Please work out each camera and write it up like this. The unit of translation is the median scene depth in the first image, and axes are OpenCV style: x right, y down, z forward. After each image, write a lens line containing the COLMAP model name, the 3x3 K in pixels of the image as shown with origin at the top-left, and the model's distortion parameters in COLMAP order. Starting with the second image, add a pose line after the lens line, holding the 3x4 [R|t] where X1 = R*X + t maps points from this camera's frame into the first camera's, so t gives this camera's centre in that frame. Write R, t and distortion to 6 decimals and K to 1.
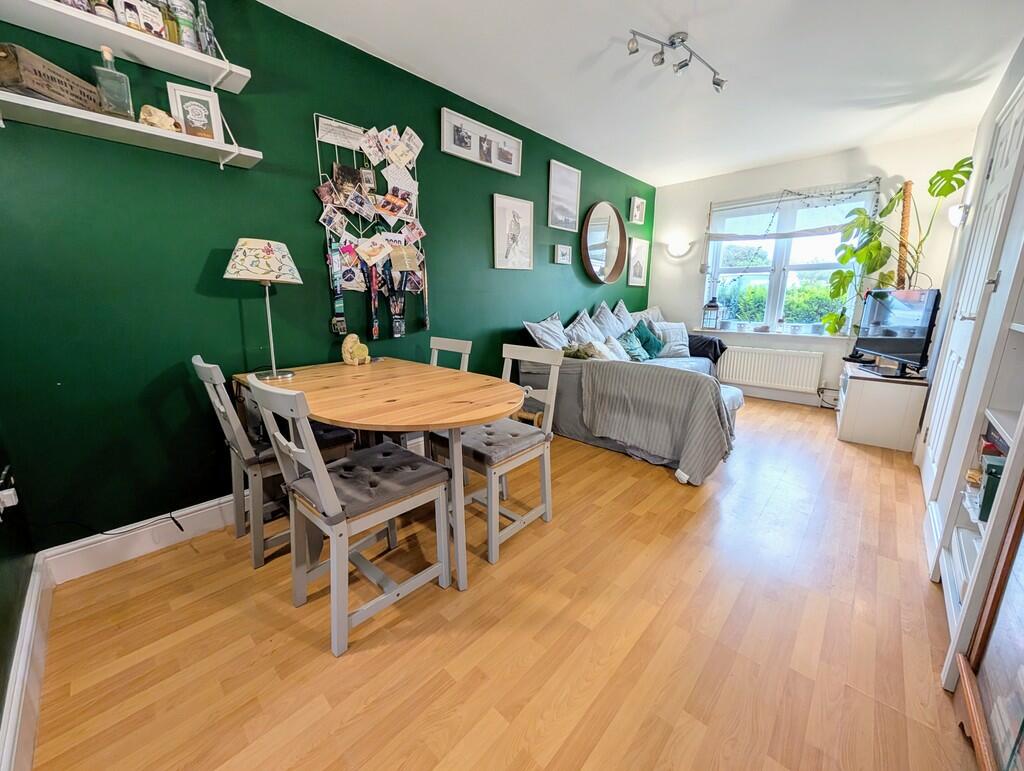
lens RADIAL K [[385.9, 0, 506.2], [0, 385.9, 379.9], [0, 0, 1]] dist [-0.003156, 0.000820]
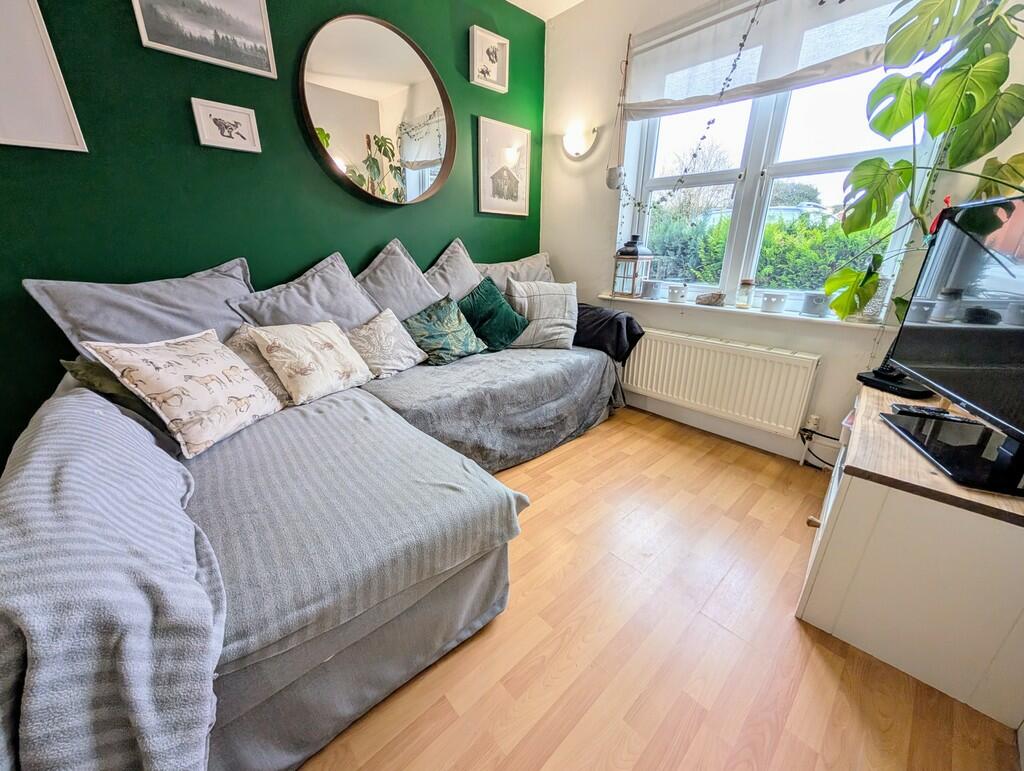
lens RADIAL K [[385.9, 0, 508.3], [0, 385.9, 379.1], [0, 0, 1]] dist [-0.003156, 0.000820]
pose [[0.997694, 0.029783, -0.060996, 0.424250], [-0.022282, 0.992504, 0.120167, -0.080689], [0.064118, -0.118531, 0.990878, 0.455331]]
